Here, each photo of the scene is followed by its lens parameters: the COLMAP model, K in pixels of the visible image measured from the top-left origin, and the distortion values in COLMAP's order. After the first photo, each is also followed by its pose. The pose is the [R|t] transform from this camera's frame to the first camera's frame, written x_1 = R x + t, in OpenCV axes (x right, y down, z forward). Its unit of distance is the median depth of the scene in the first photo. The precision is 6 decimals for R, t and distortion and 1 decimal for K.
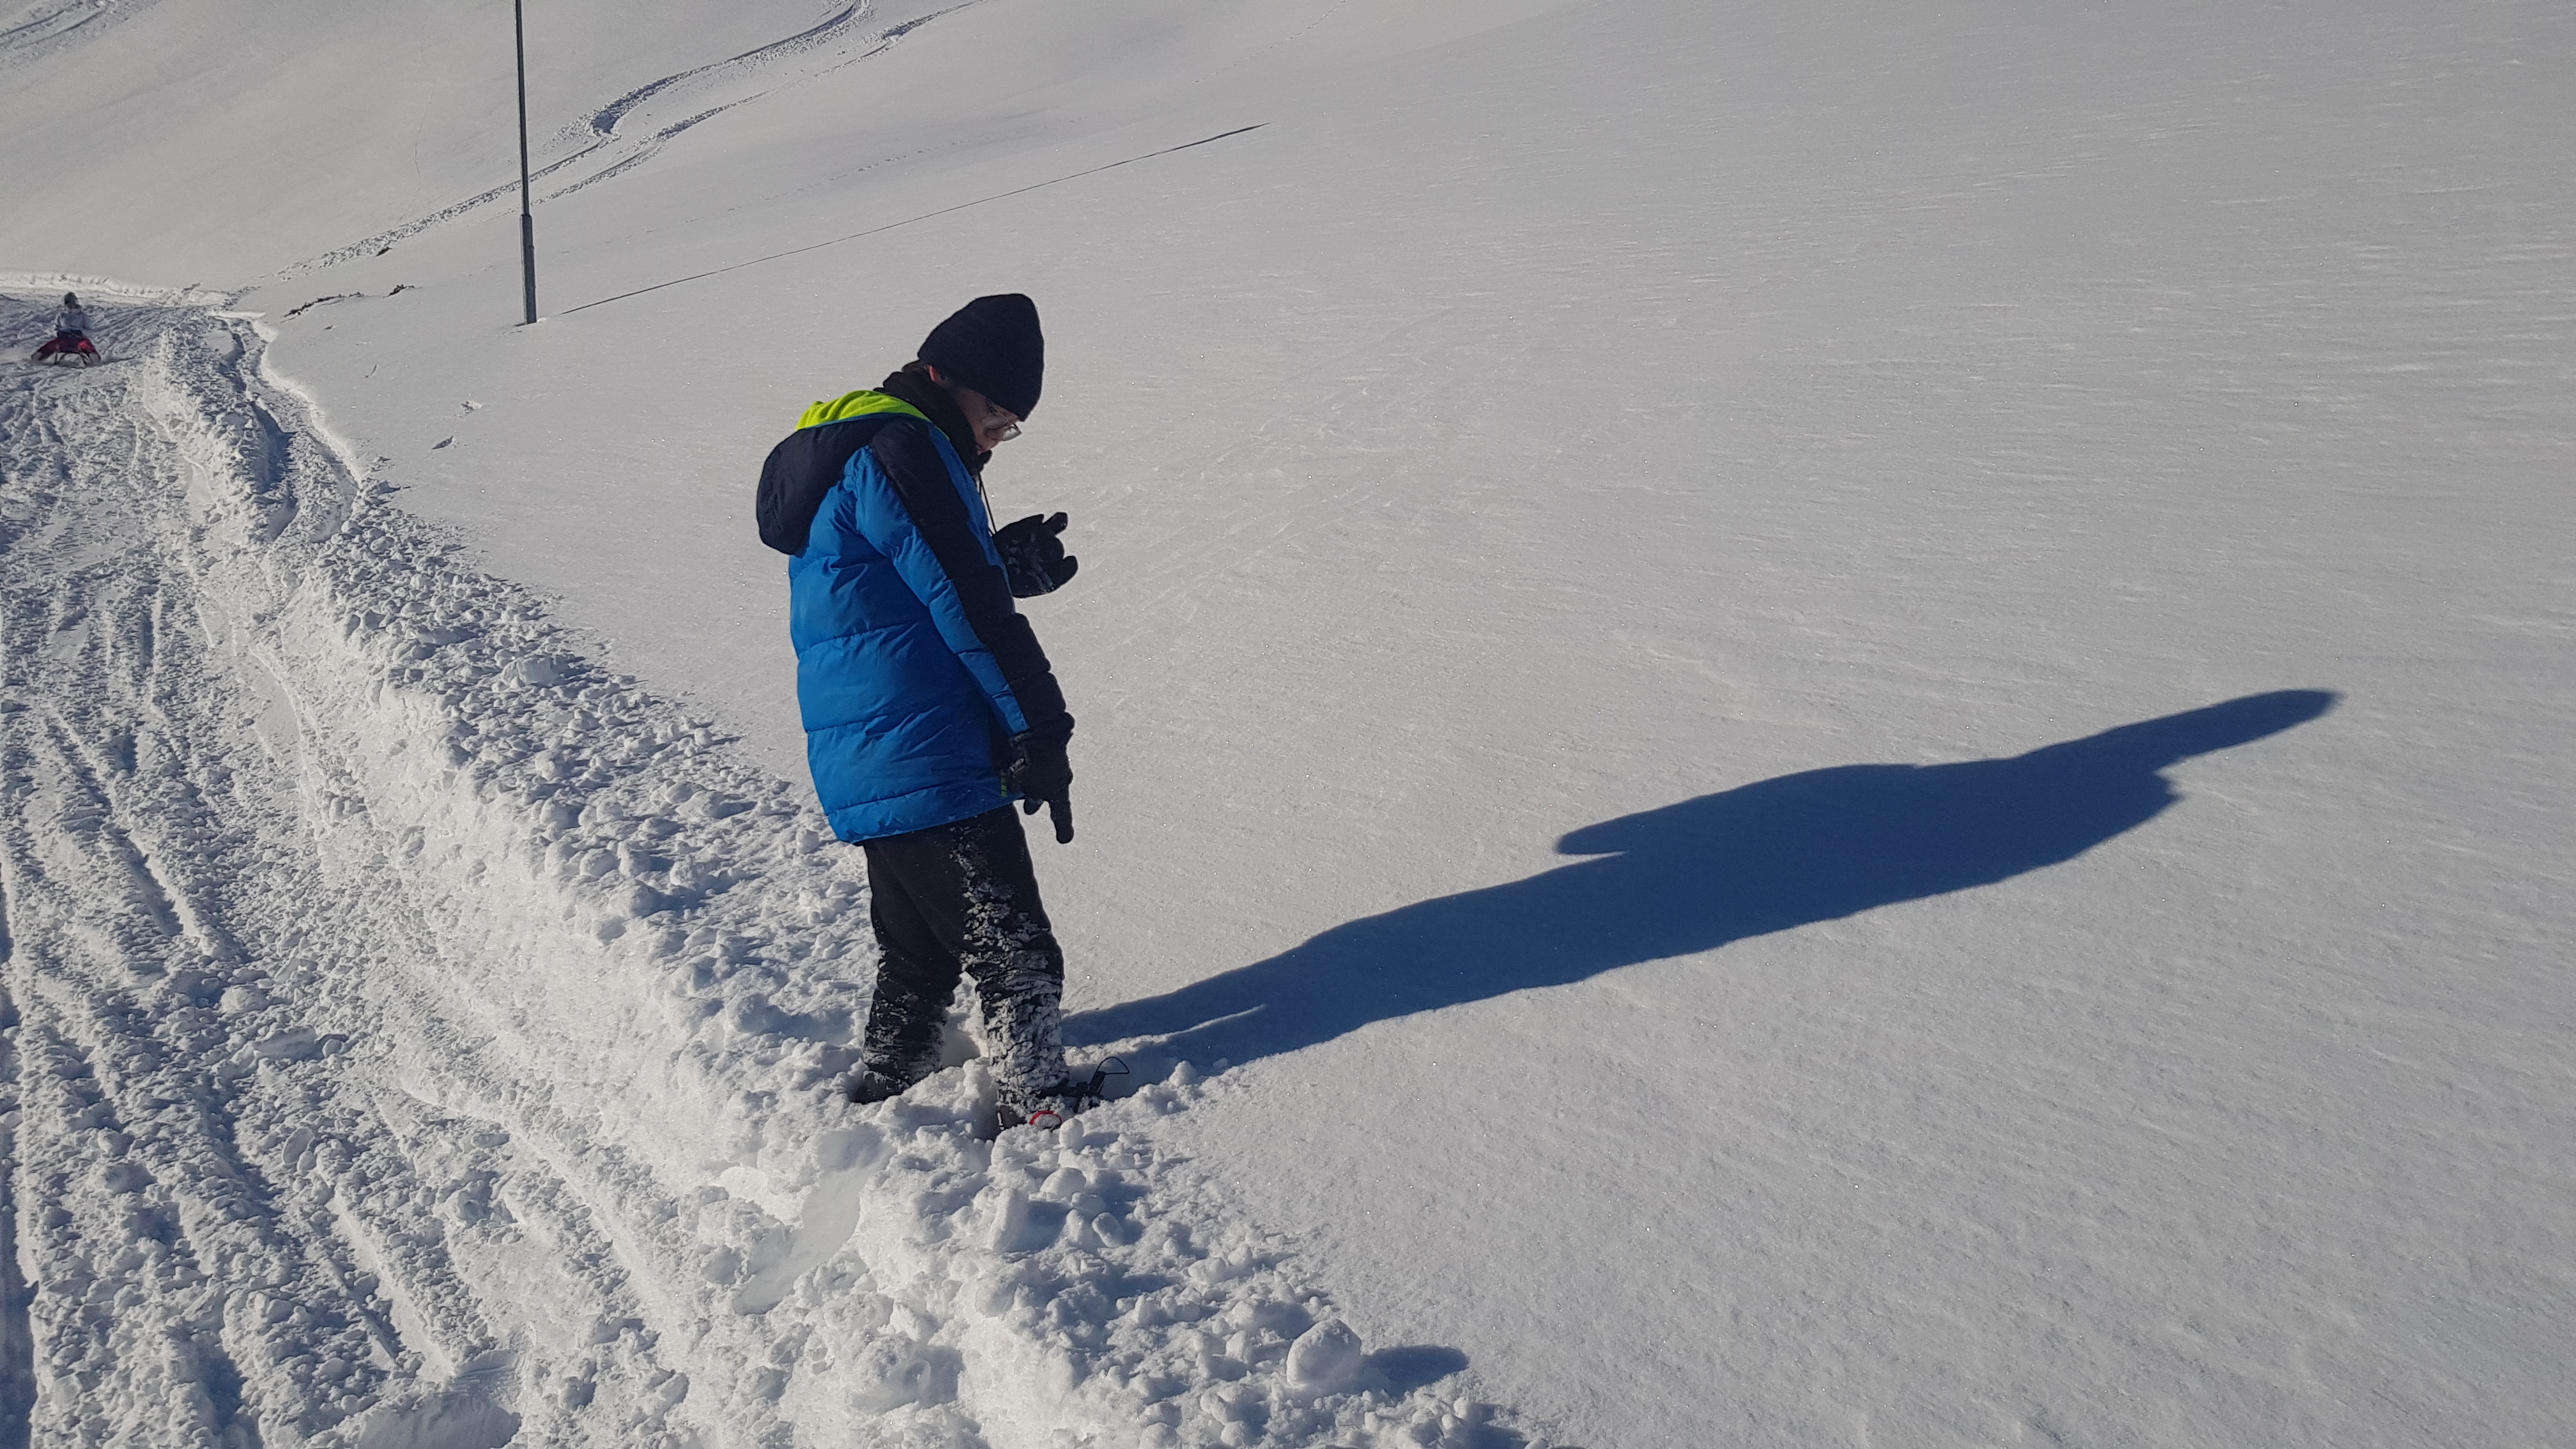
lens RADIAL K [[1967.2, 0, 1266.4], [0, 1967.2, 731.2], [0, 0, 1]] dist [0.046156, -0.088538]
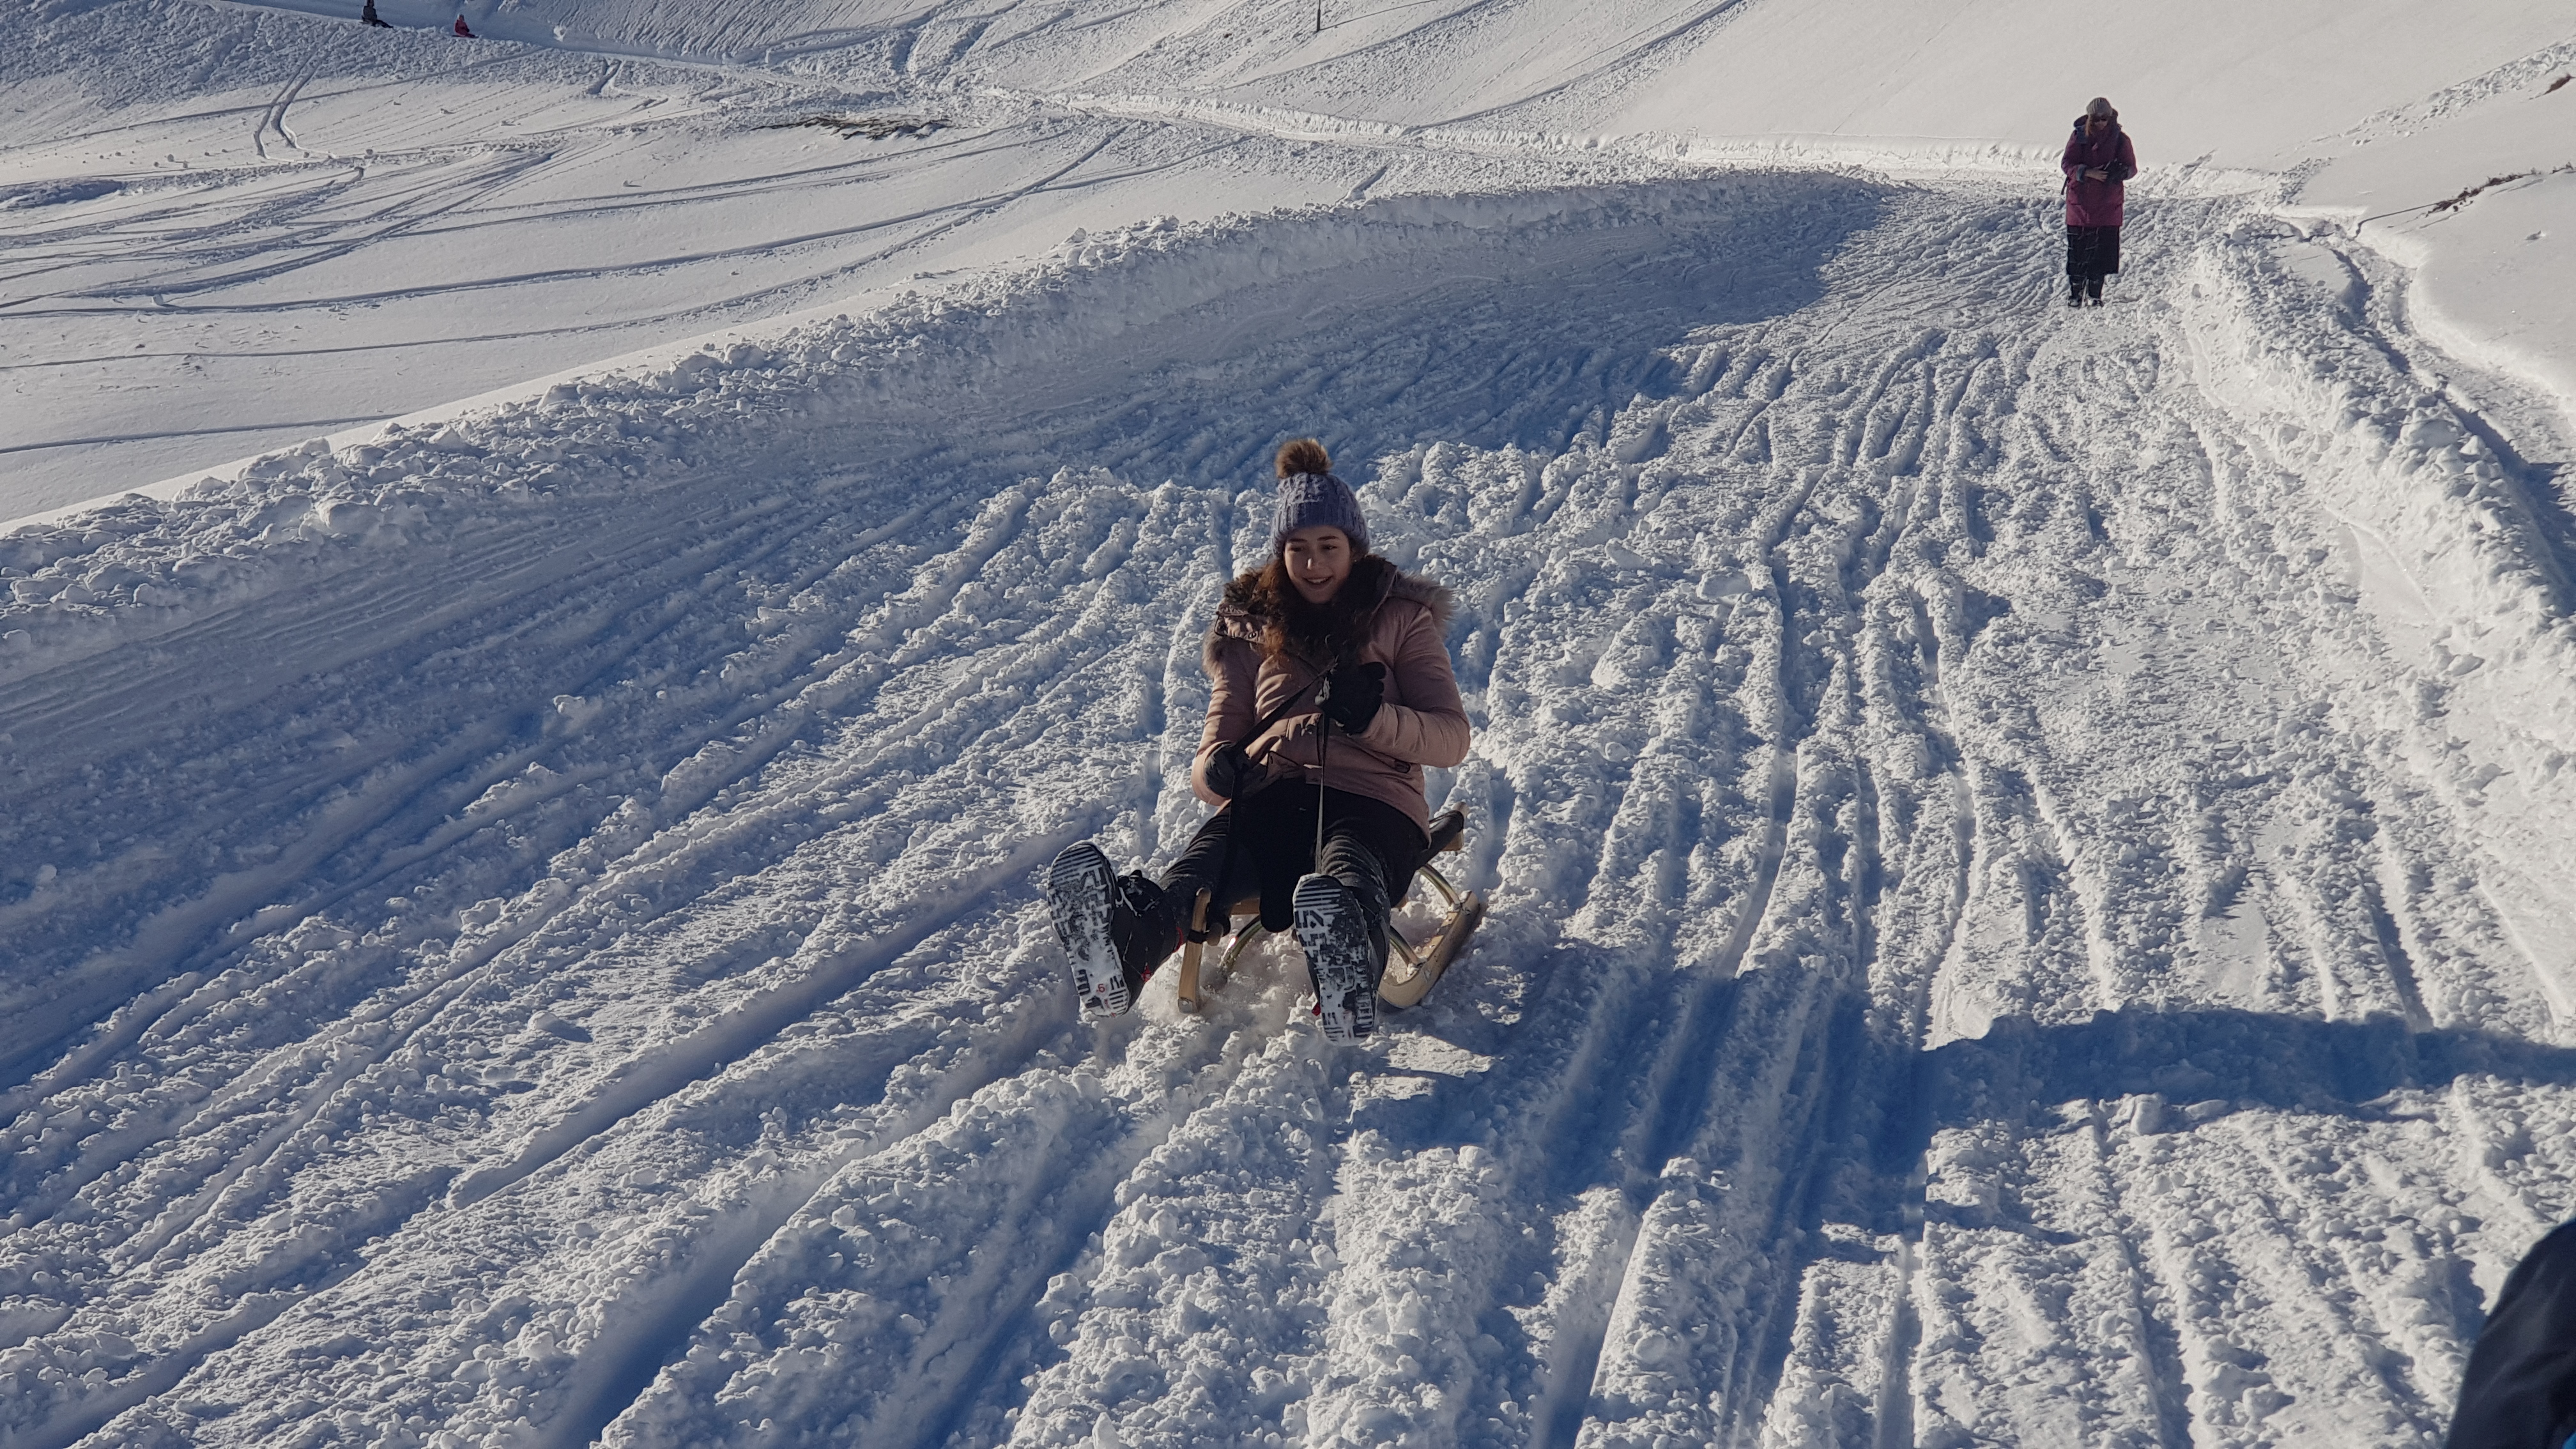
lens RADIAL K [[3735.2, 0, 1249.7], [0, 3735.2, 727.5], [0, 0, 1]] dist [0.260864, -1.102834]
pose [[0.750897, 0.071572, -0.656530, -0.309162], [-0.116173, 0.992924, -0.024628, -0.073255], [0.650121, 0.094764, 0.753898, 0.278124]]
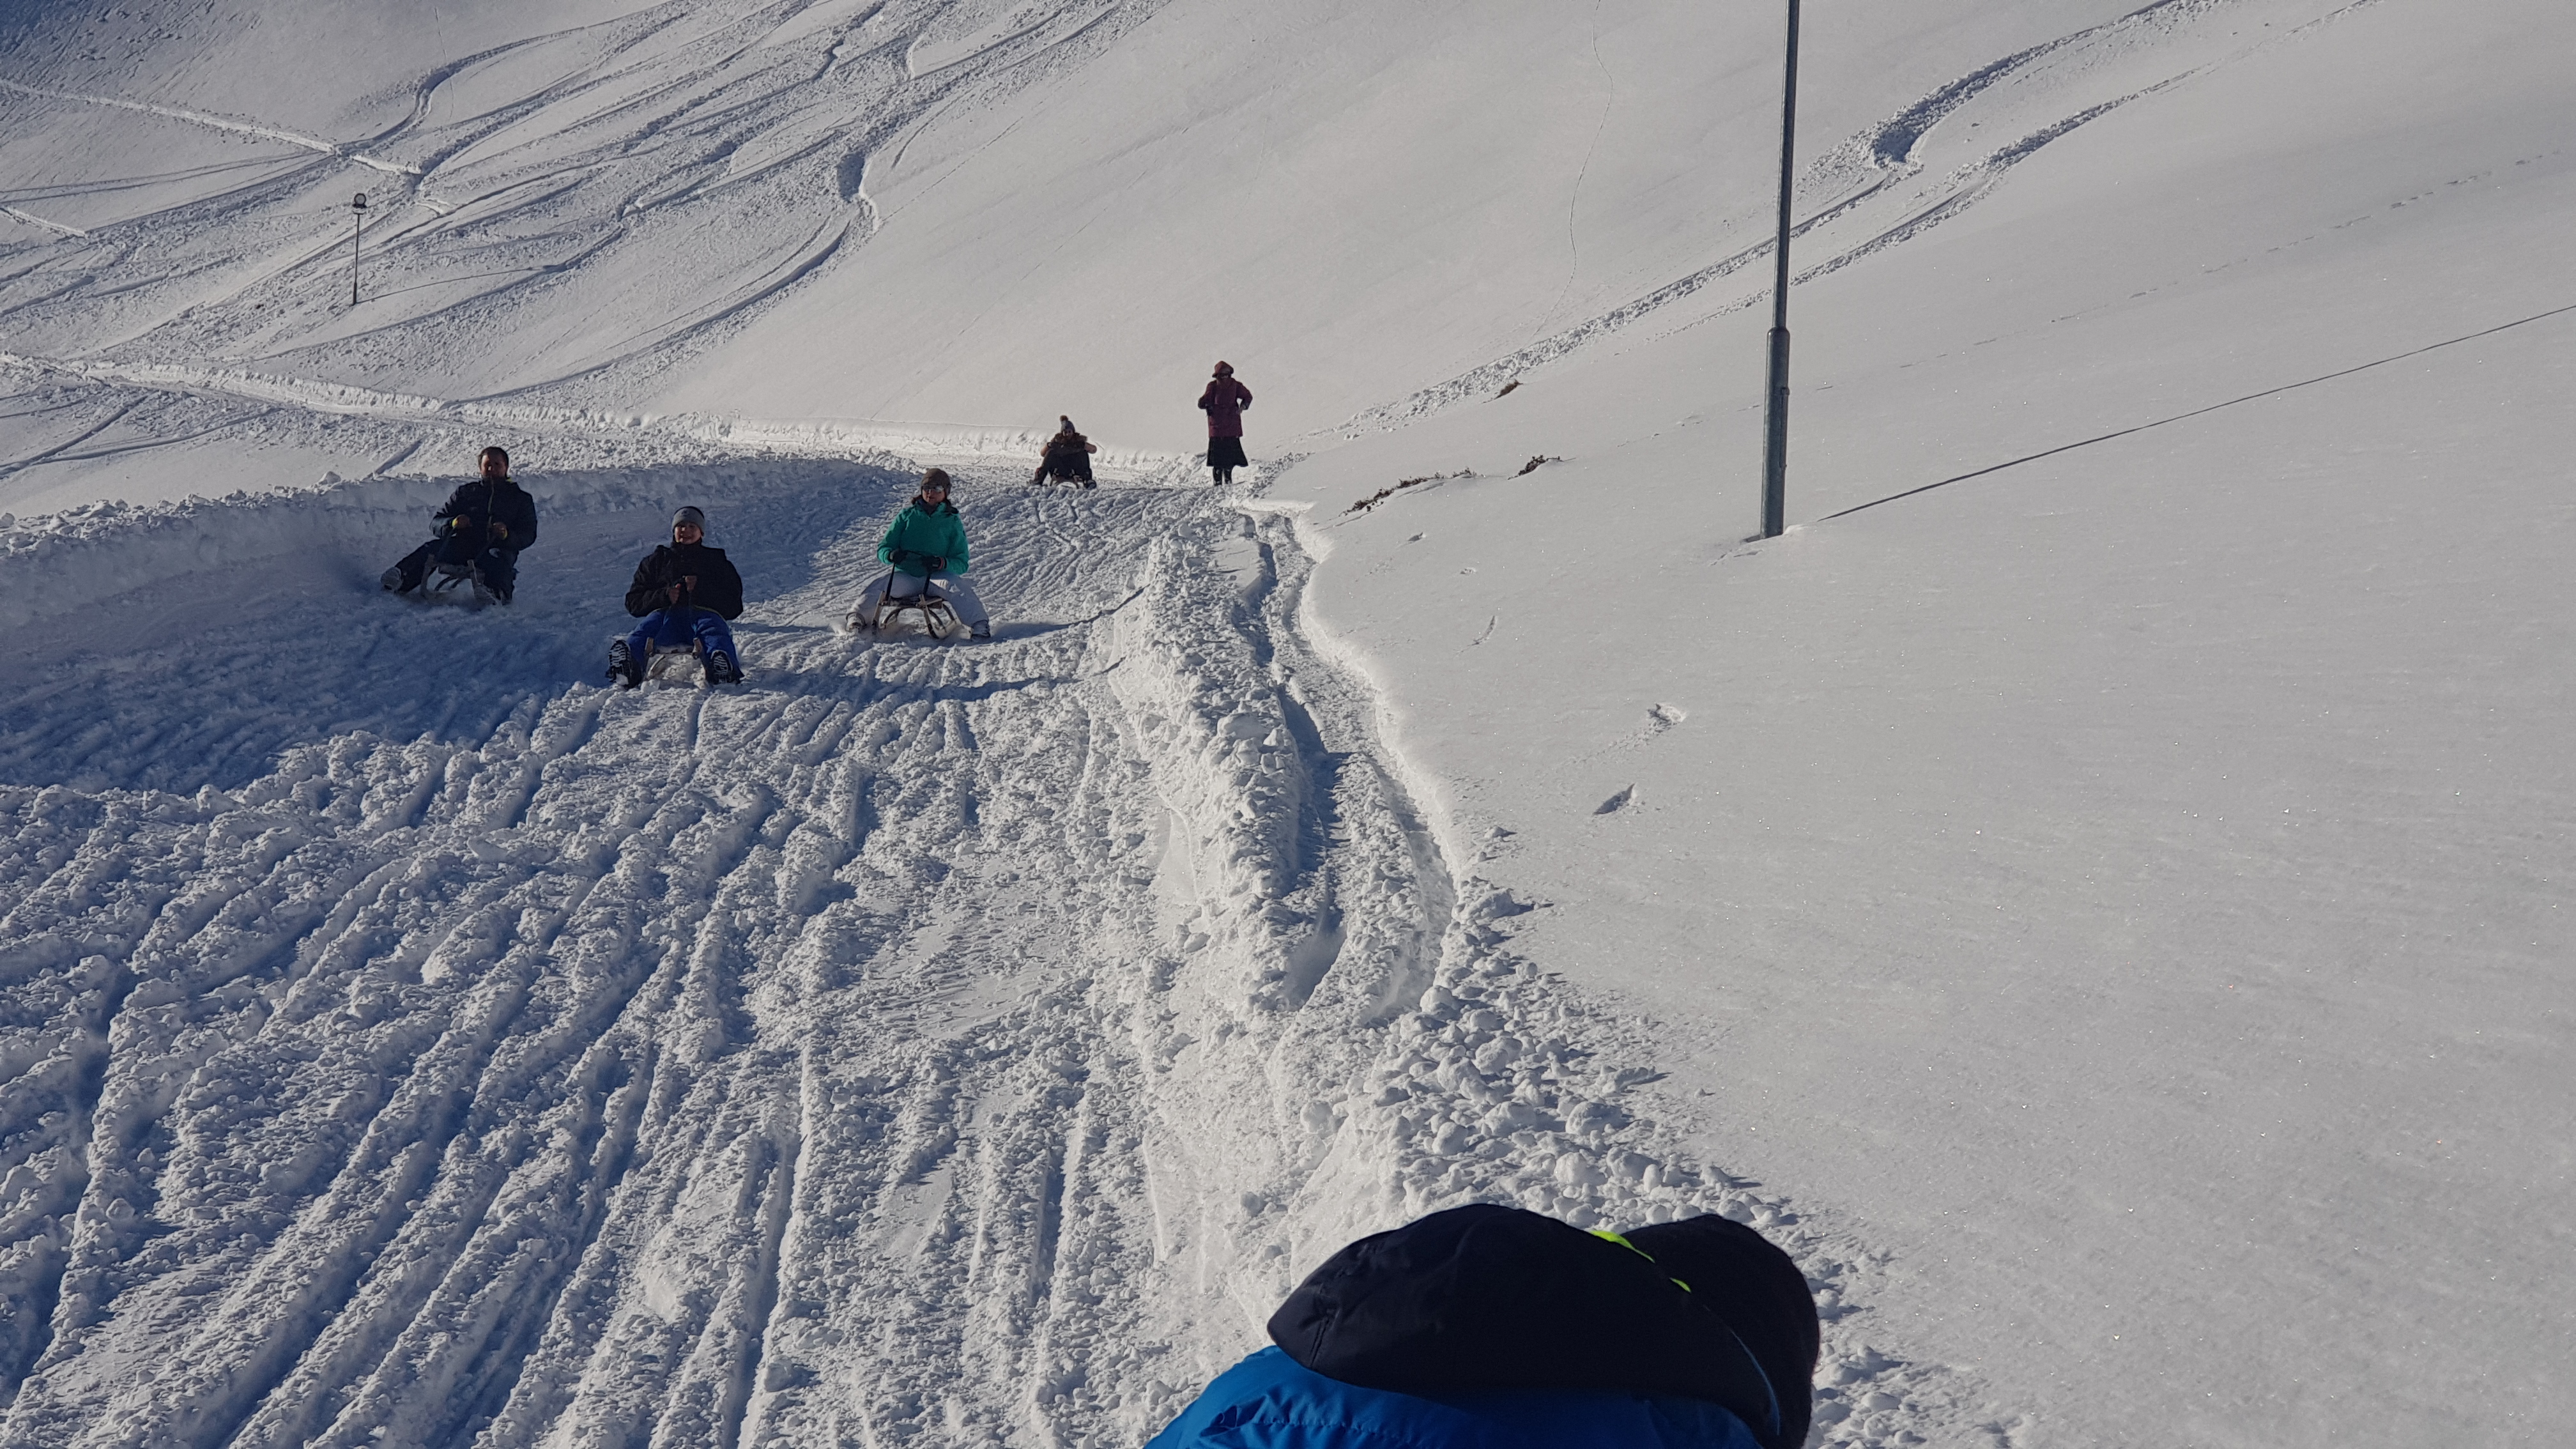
lens RADIAL K [[3735.2, 0, 1249.7], [0, 3735.2, 727.5], [0, 0, 1]] dist [0.260864, -1.102834]
pose [[0.888252, 0.016980, -0.459042, -0.138553], [-0.081050, 0.989432, -0.120234, -0.090534], [0.452149, 0.144003, 0.880241, 0.268008]]
